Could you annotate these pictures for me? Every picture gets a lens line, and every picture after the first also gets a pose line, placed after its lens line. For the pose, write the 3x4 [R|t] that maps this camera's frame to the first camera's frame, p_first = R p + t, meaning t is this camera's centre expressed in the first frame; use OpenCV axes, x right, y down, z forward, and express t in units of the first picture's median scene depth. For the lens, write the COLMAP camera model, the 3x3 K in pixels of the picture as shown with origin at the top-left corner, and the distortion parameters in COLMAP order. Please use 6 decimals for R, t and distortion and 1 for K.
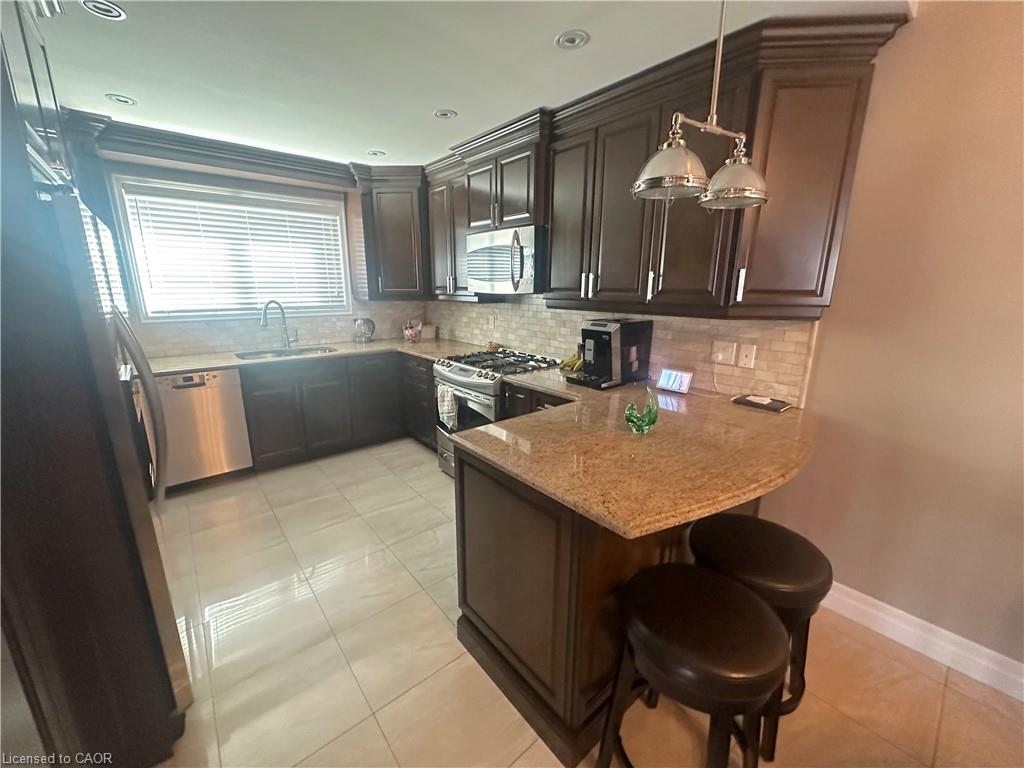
lens RADIAL K [[405.8, 0, 512.0], [0, 405.8, 384.0], [0, 0, 1]] dist [-0.000674, 0.000271]
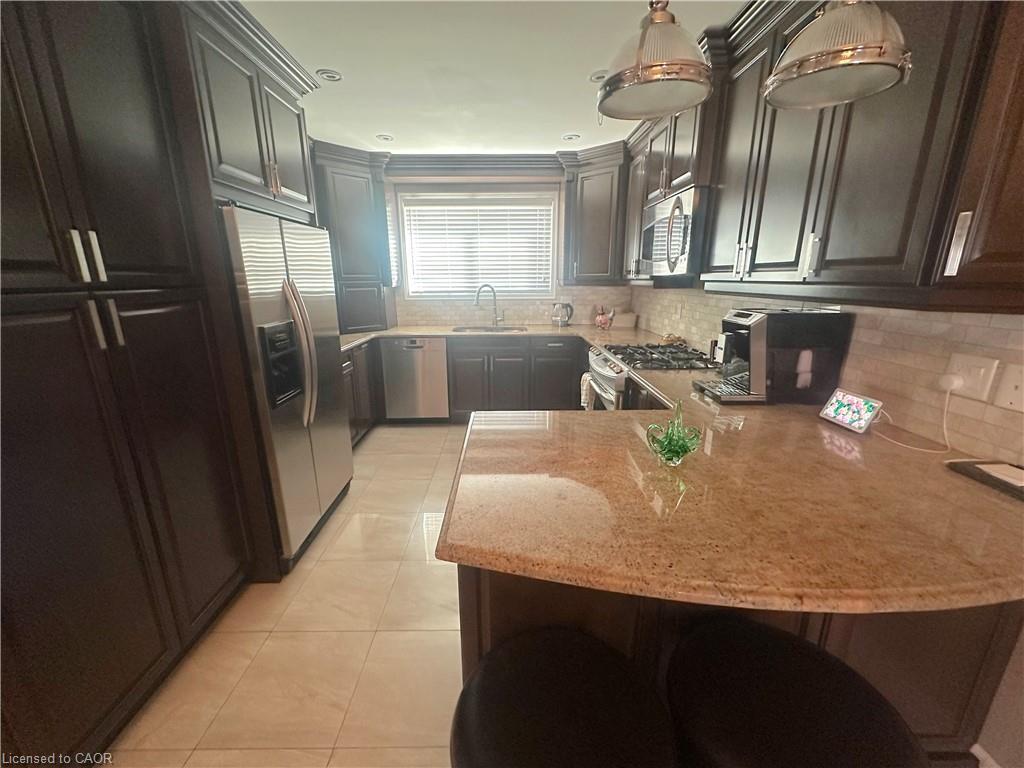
lens RADIAL K [[405.8, 0, 512.0], [0, 405.8, 384.0], [0, 0, 1]] dist [-0.000674, 0.000271]
pose [[0.775750, 0.153654, -0.612048, 0.254179], [-0.141387, 0.987566, 0.068724, -0.012076], [0.614998, 0.033223, 0.787829, 0.132581]]
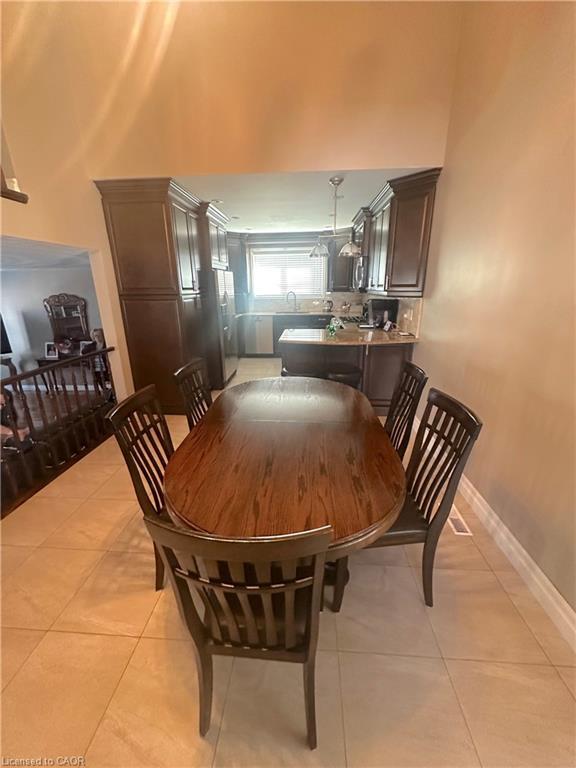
lens RADIAL K [[304.3, 0, 288.8], [0, 304.3, 382.3], [0, 0, 1]] dist [-0.000674, 0.000271]
pose [[0.724355, 0.194940, -0.661293, 0.809003], [-0.145459, 0.980813, 0.129800, 0.109745], [0.673908, 0.002170, 0.738812, -0.427388]]
